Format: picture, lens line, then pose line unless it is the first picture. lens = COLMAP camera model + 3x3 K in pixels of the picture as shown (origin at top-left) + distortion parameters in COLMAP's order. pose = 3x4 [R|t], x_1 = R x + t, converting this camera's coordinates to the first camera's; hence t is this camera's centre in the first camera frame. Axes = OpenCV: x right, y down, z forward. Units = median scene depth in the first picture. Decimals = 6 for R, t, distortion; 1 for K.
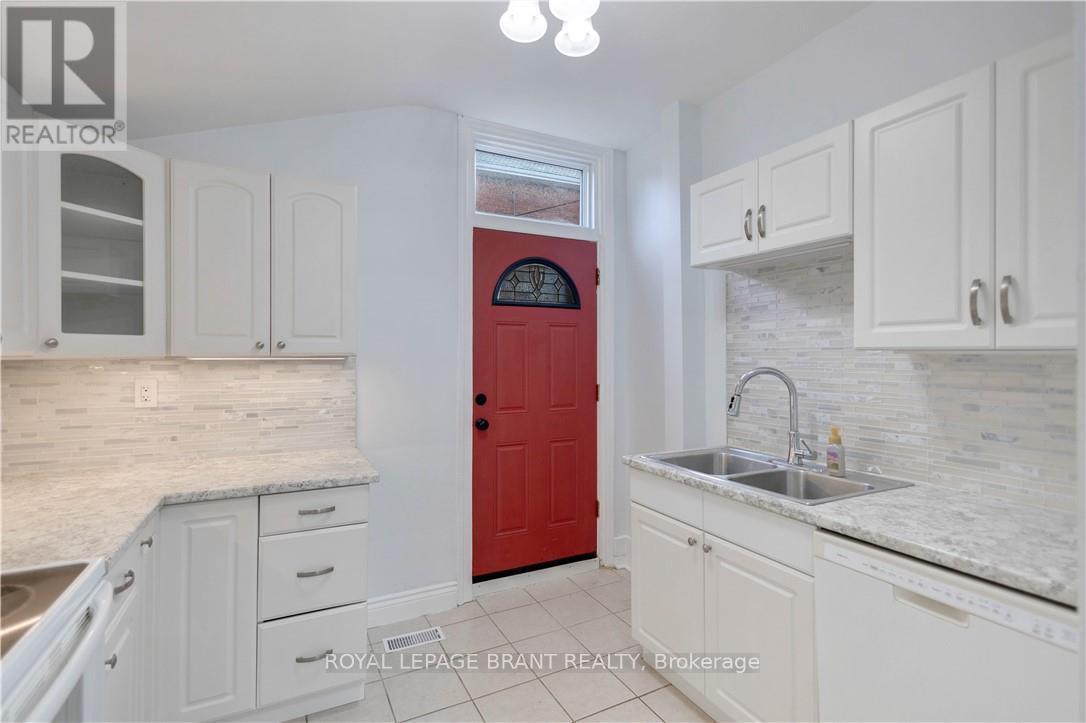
lens RADIAL K [[512.2, 0, 544.1], [0, 512.2, 355.5], [0, 0, 1]] dist [0.011817, -0.000414]
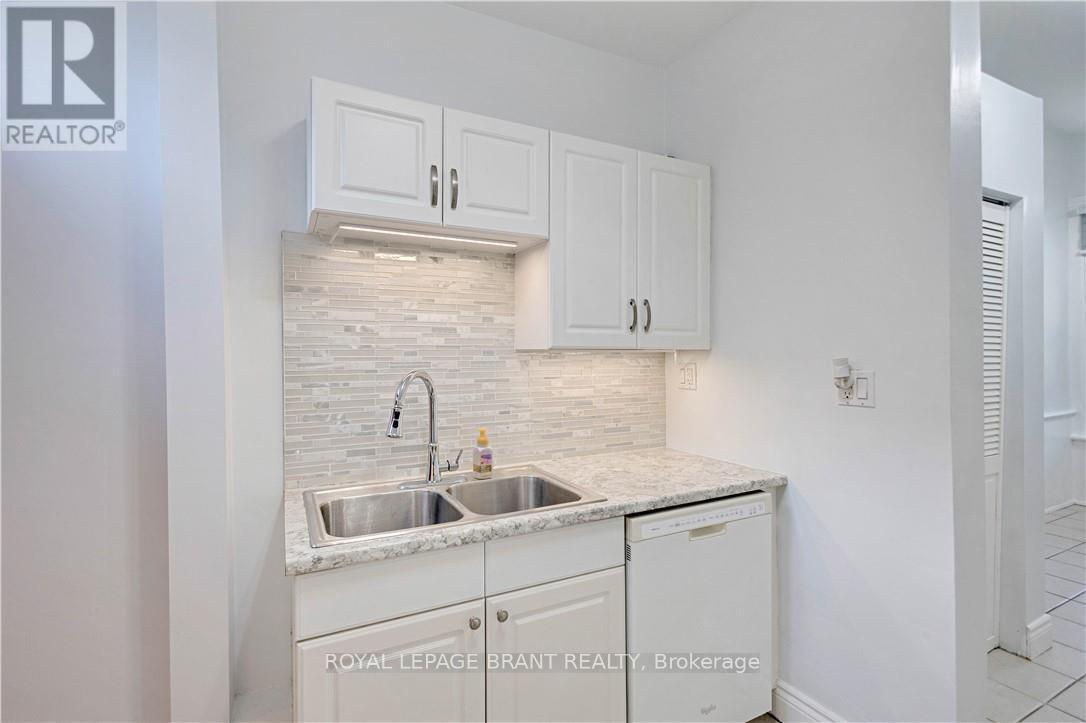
lens RADIAL K [[512.2, 0, 544.1], [0, 512.2, 355.5], [0, 0, 1]] dist [0.011817, -0.000414]
pose [[-0.001337, -0.002769, 0.999995, -0.429139], [0.004715, 0.999985, 0.002775, 0.000266], [-0.999988, 0.004719, -0.001324, 0.959632]]
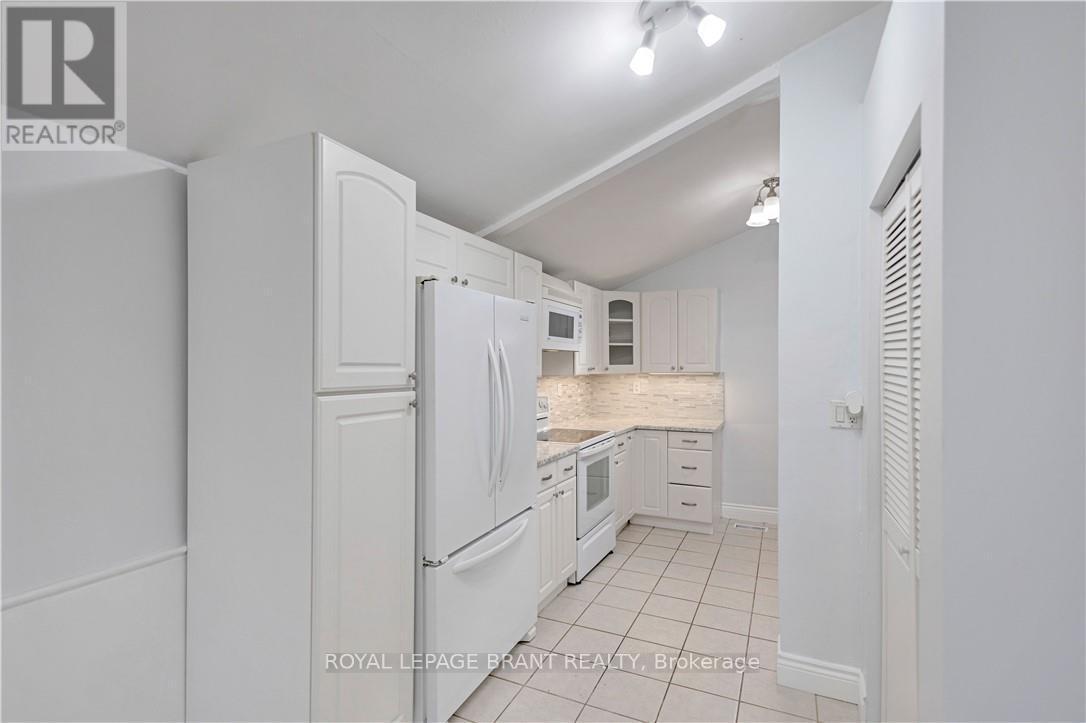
lens RADIAL K [[512.2, 0, 544.1], [0, 512.2, 355.5], [0, 0, 1]] dist [0.011817, -0.000414]
pose [[0.606390, -0.018623, -0.794949, 0.885760], [0.006914, 0.999811, -0.018148, -0.037474], [0.795137, 0.005509, 0.606404, -0.808572]]
